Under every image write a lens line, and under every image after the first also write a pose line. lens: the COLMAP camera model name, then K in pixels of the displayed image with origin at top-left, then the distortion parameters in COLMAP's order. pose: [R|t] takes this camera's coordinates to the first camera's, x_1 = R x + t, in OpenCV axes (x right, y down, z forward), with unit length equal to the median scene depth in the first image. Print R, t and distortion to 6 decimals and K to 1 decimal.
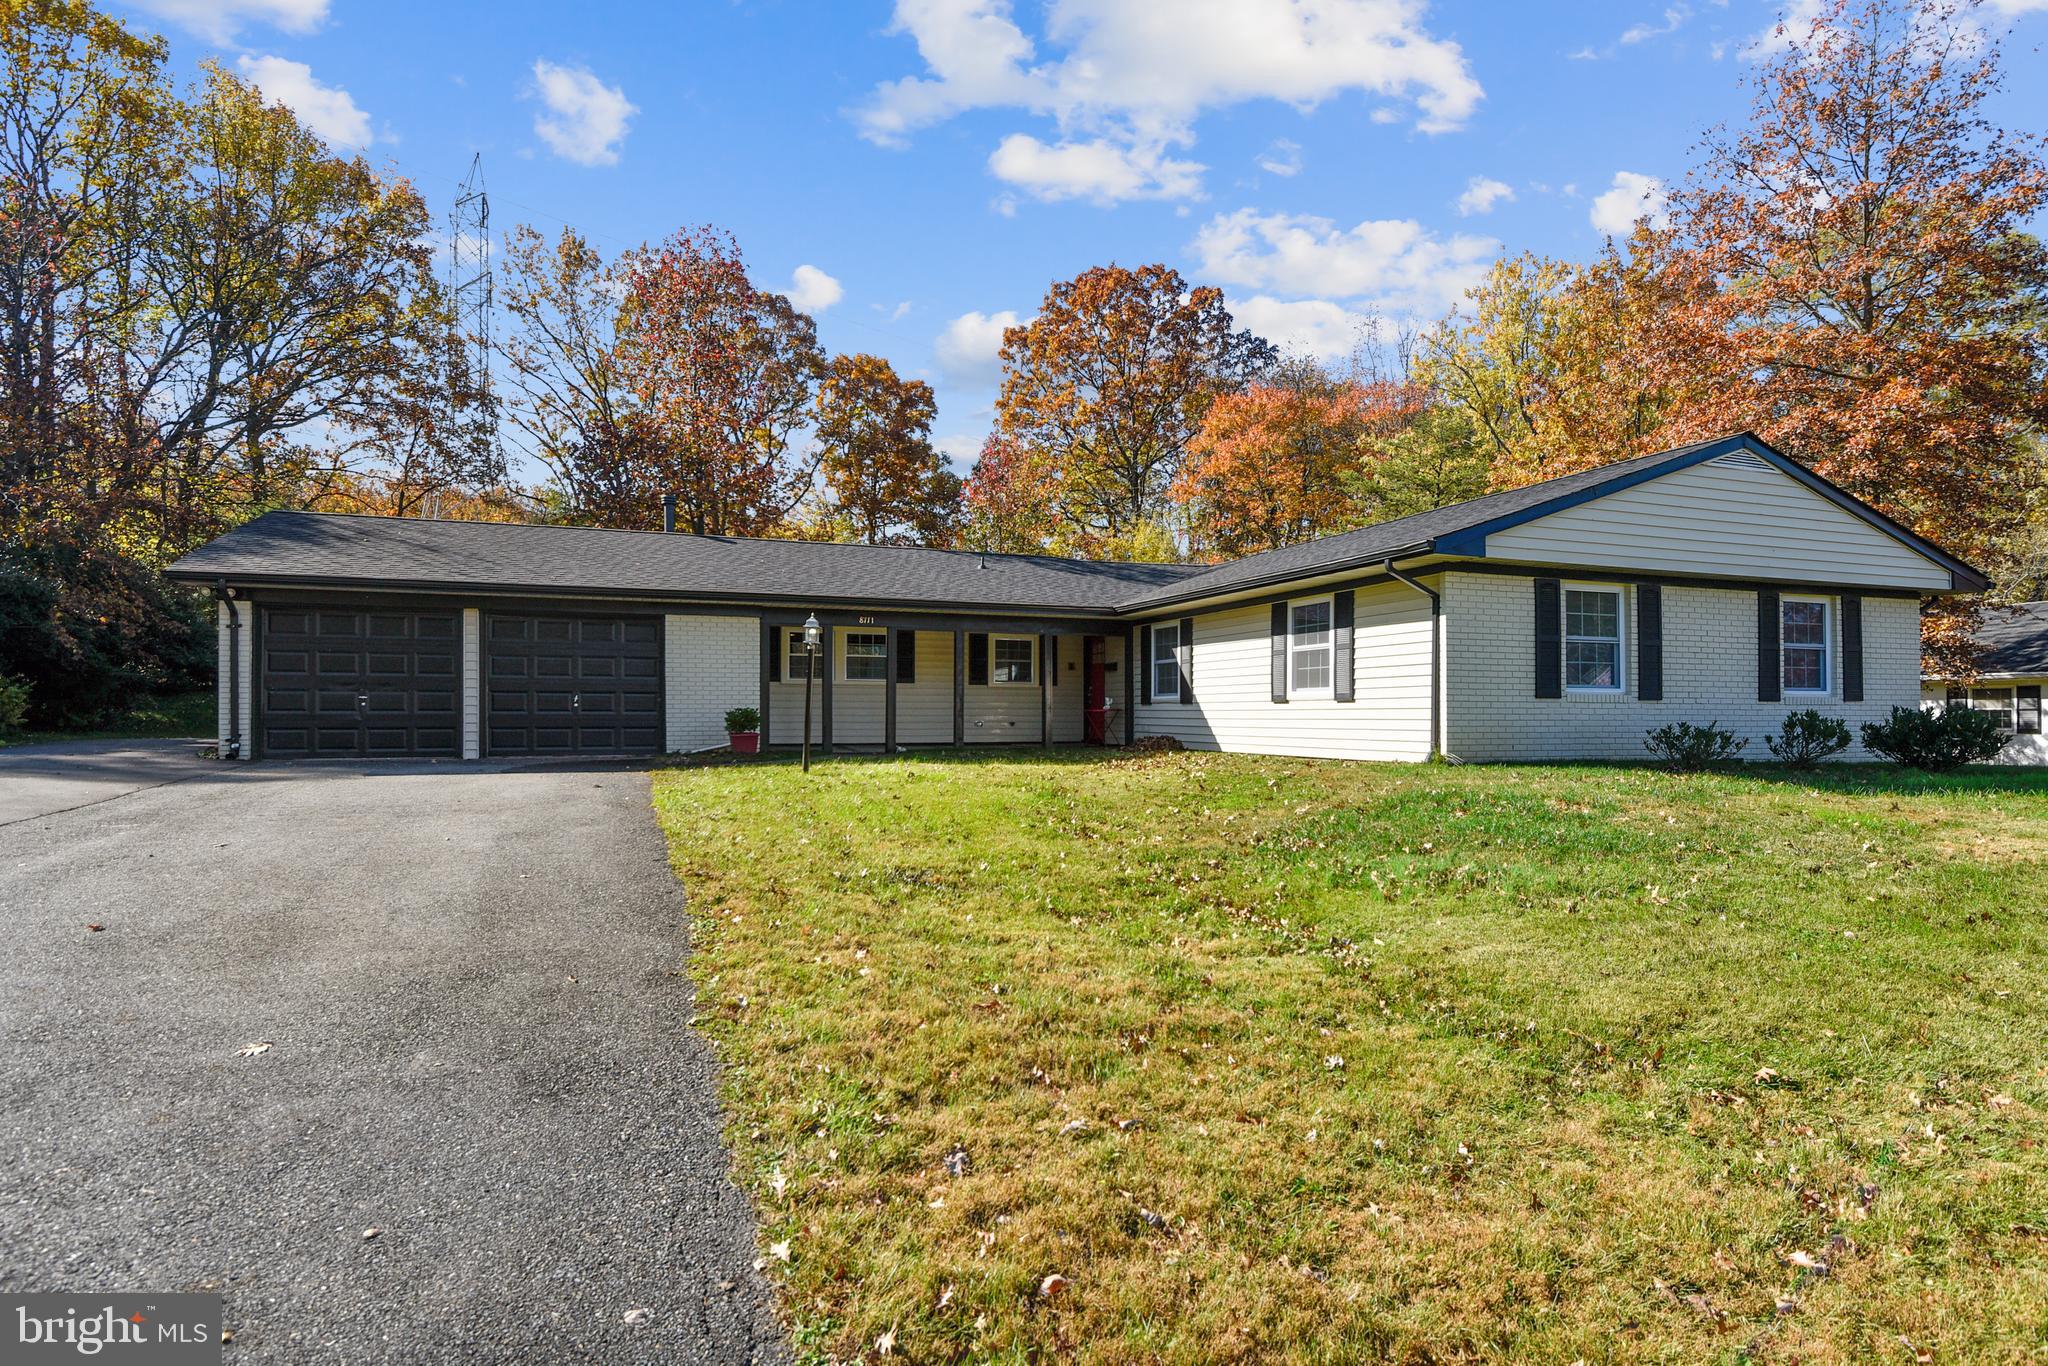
lens RADIAL K [[1073.0, 0, 1039.3], [0, 1073.0, 695.1], [0, 0, 1]] dist [0.013676, -0.006263]
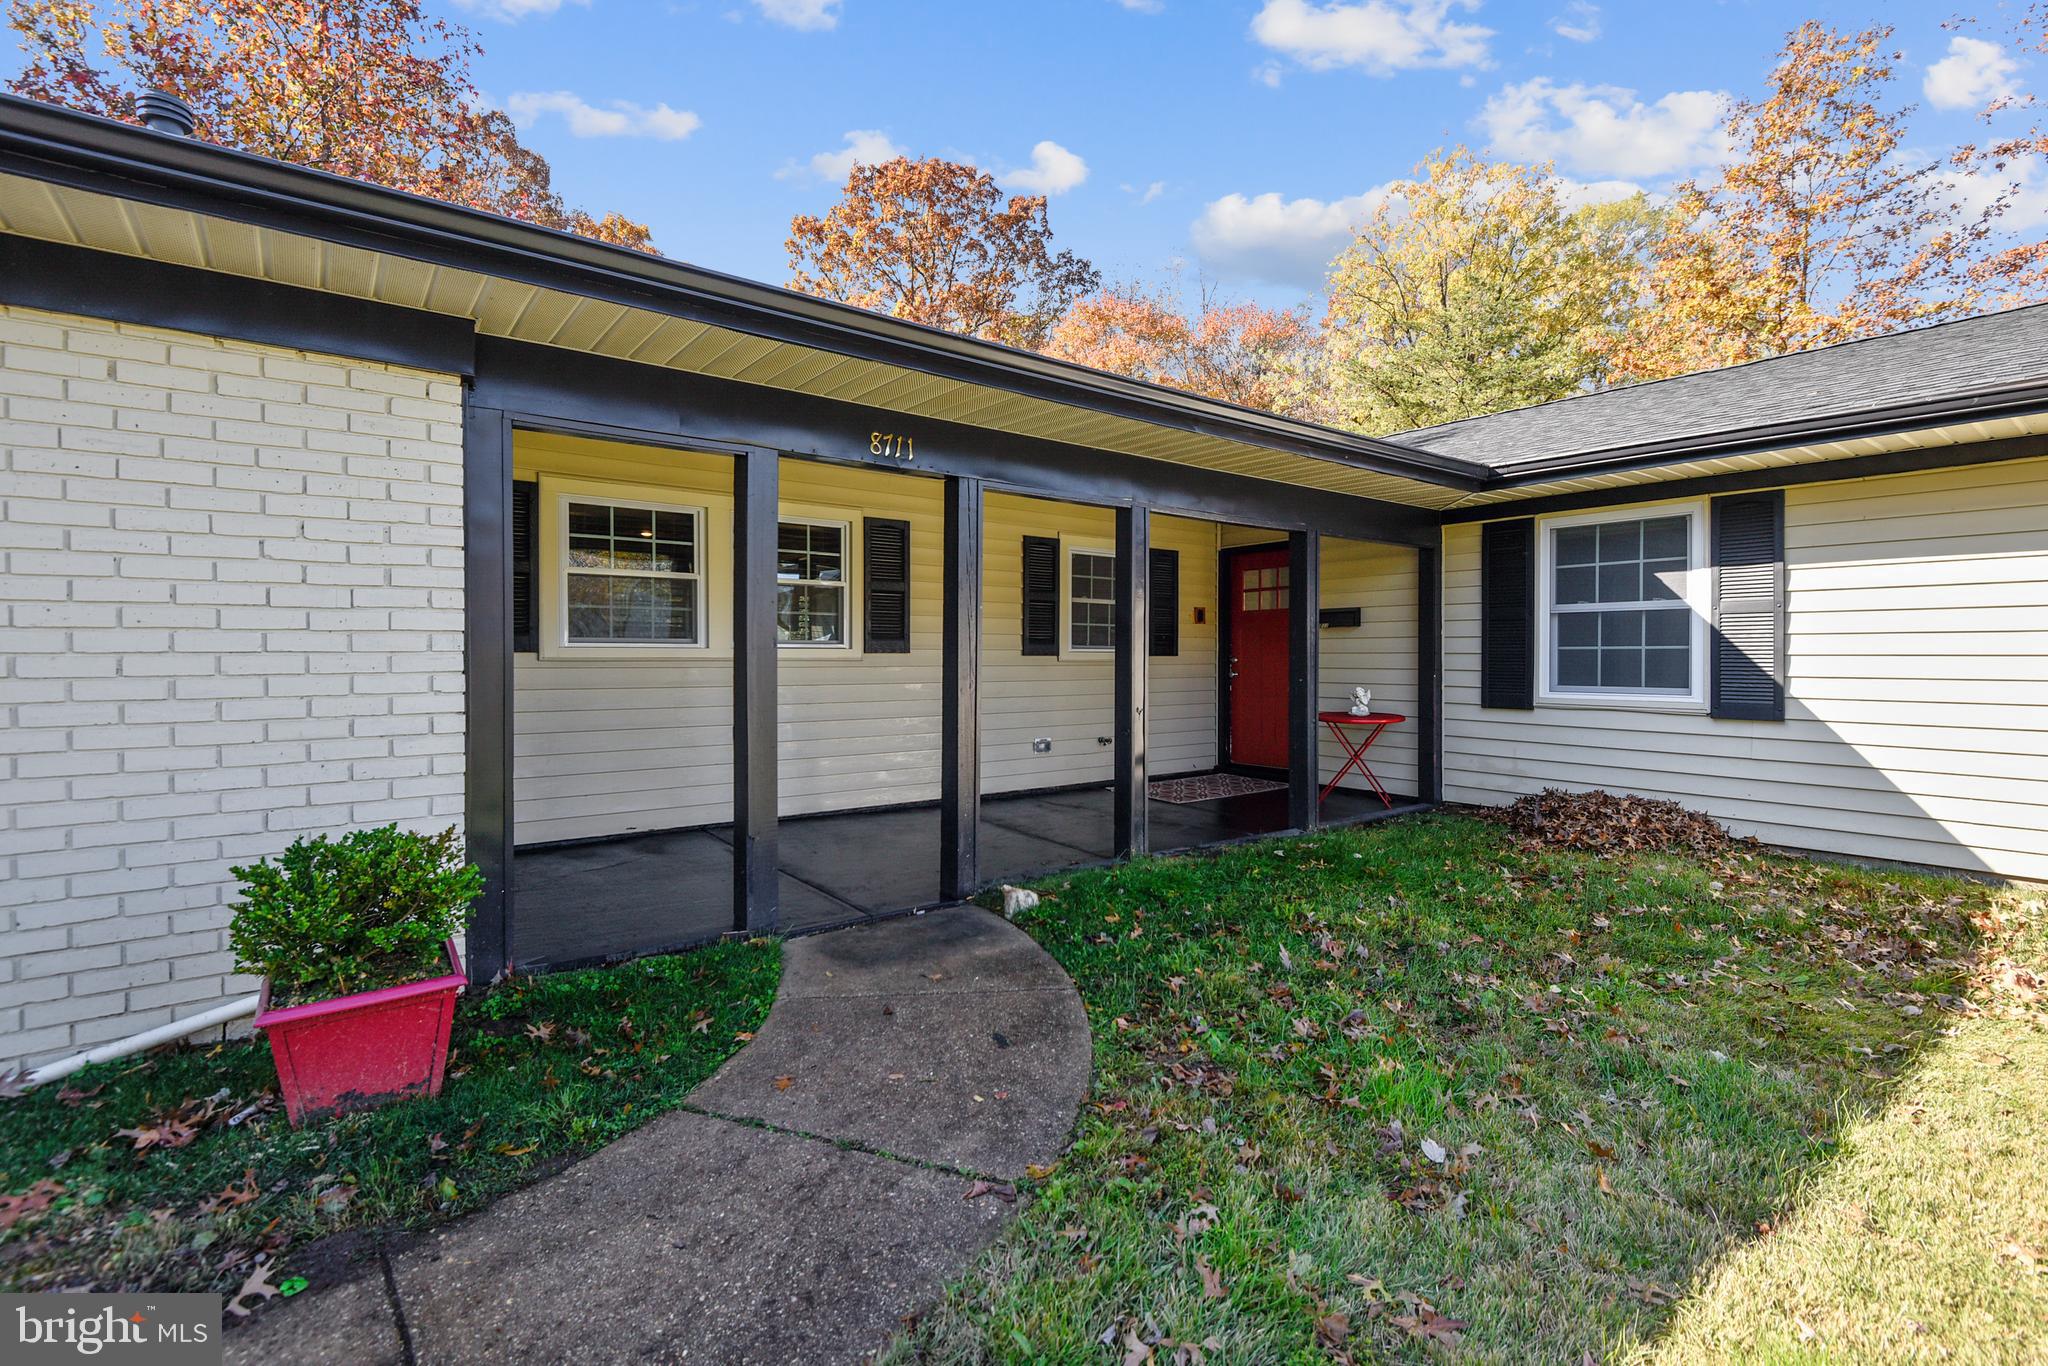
lens RADIAL K [[939.7, 0, 1061.4], [0, 939.7, 674.7], [0, 0, 1]] dist [0.026965, -0.009893]
pose [[0.956161, -0.005946, 0.292781, -0.185257], [-0.005965, 0.999191, 0.039774, -0.018768], [-0.292780, -0.039777, 0.955352, 0.719461]]
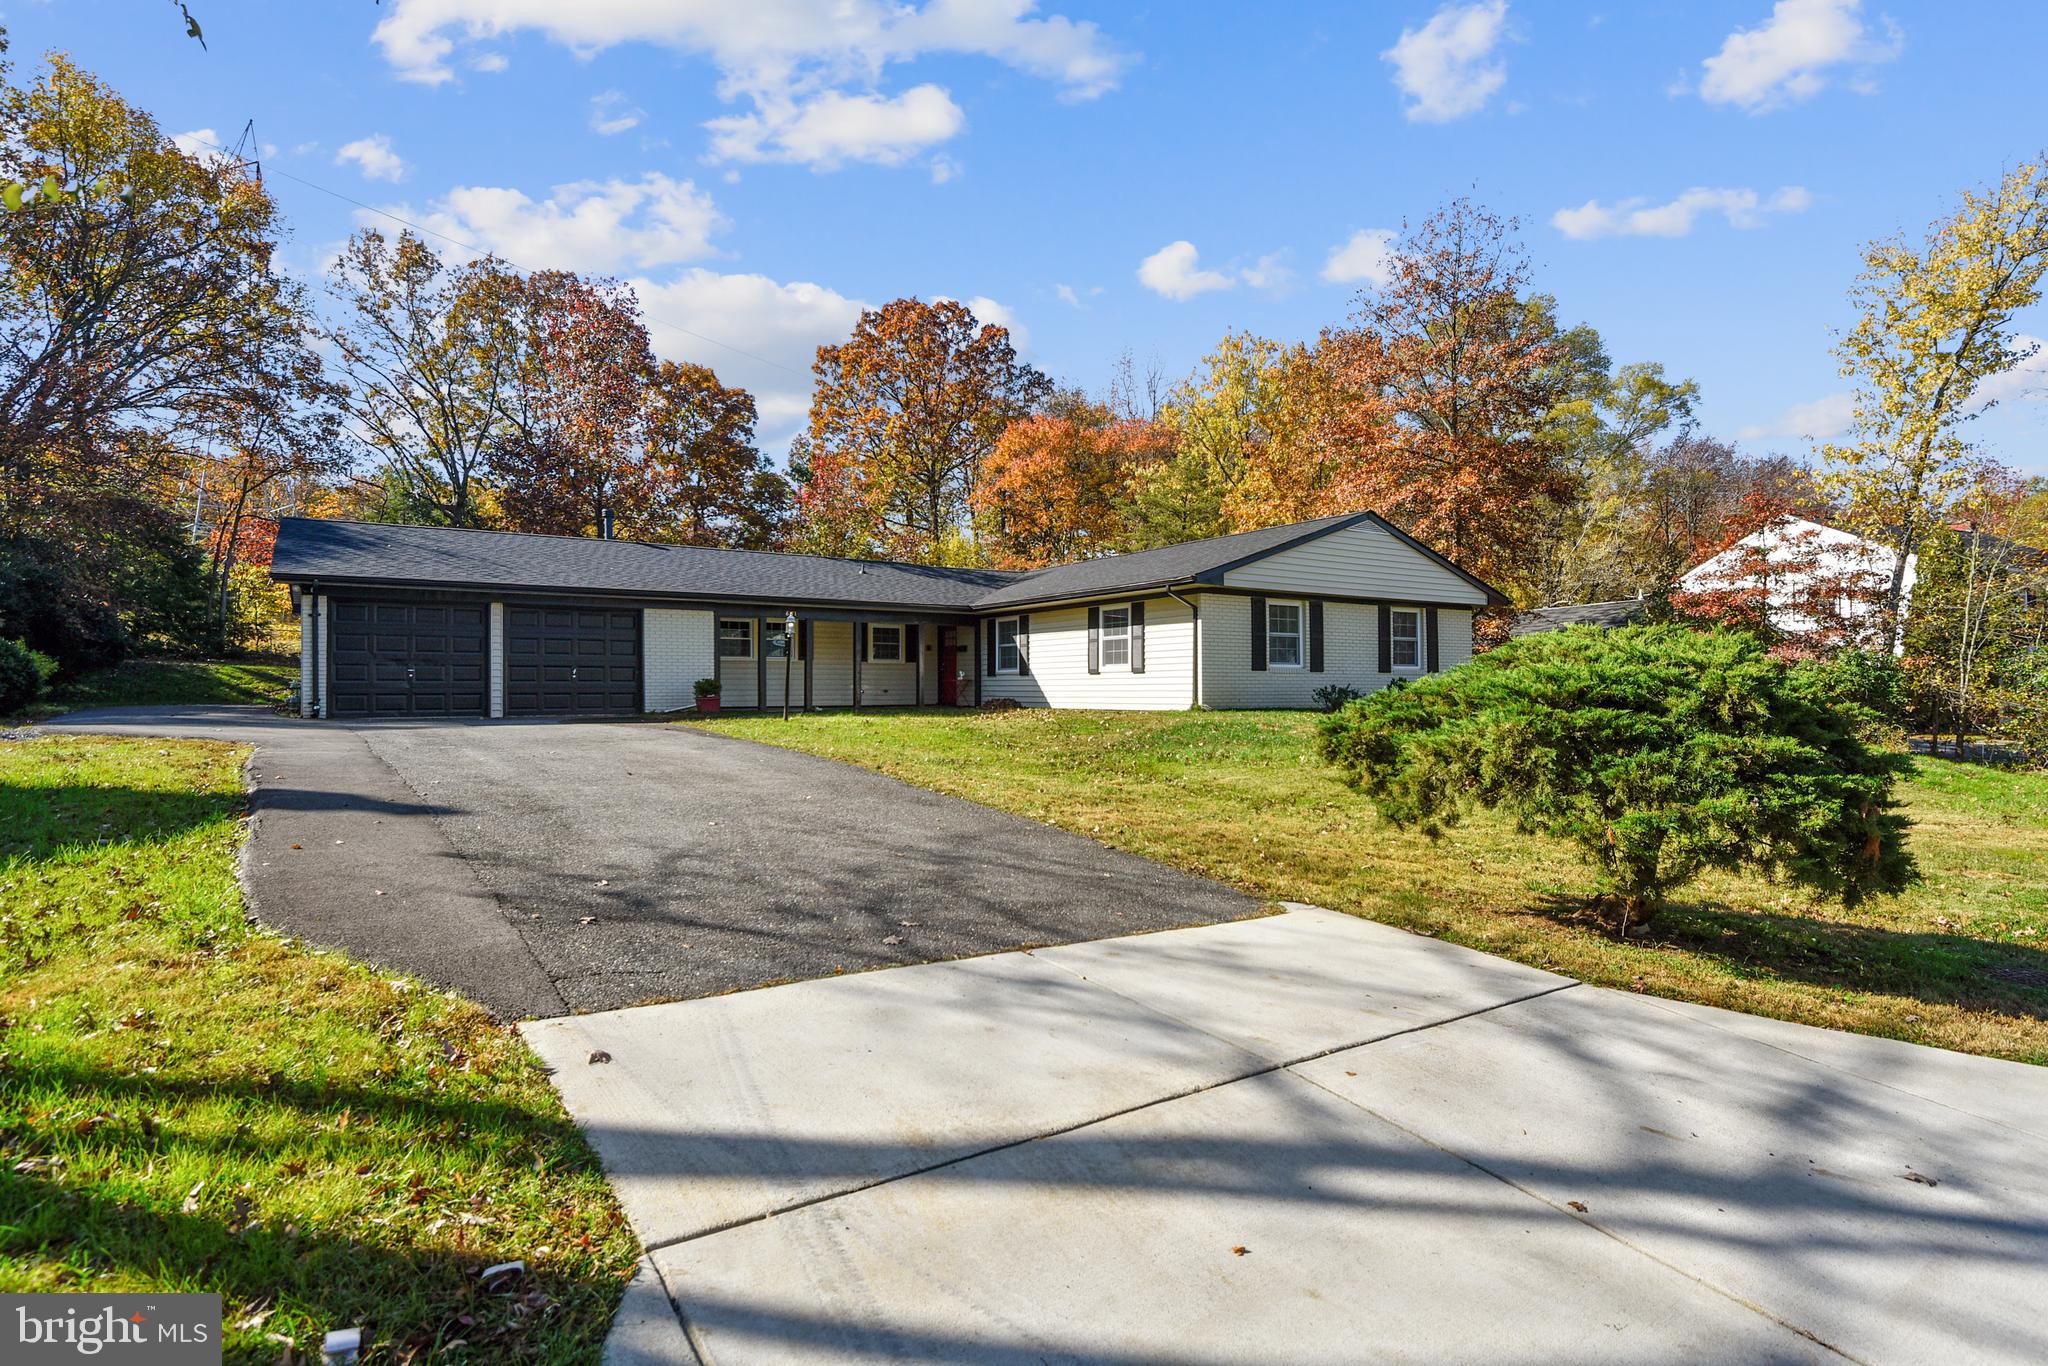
lens RADIAL K [[997.2, 0, 1035.1], [0, 997.2, 668.2], [0, 0, 1]] dist [0.019632, -0.001128]
pose [[0.976647, 0.000522, 0.214849, -0.126442], [0.000182, 0.999995, -0.003260, 0.002818], [-0.214850, 0.003223, 0.976642, -0.278012]]
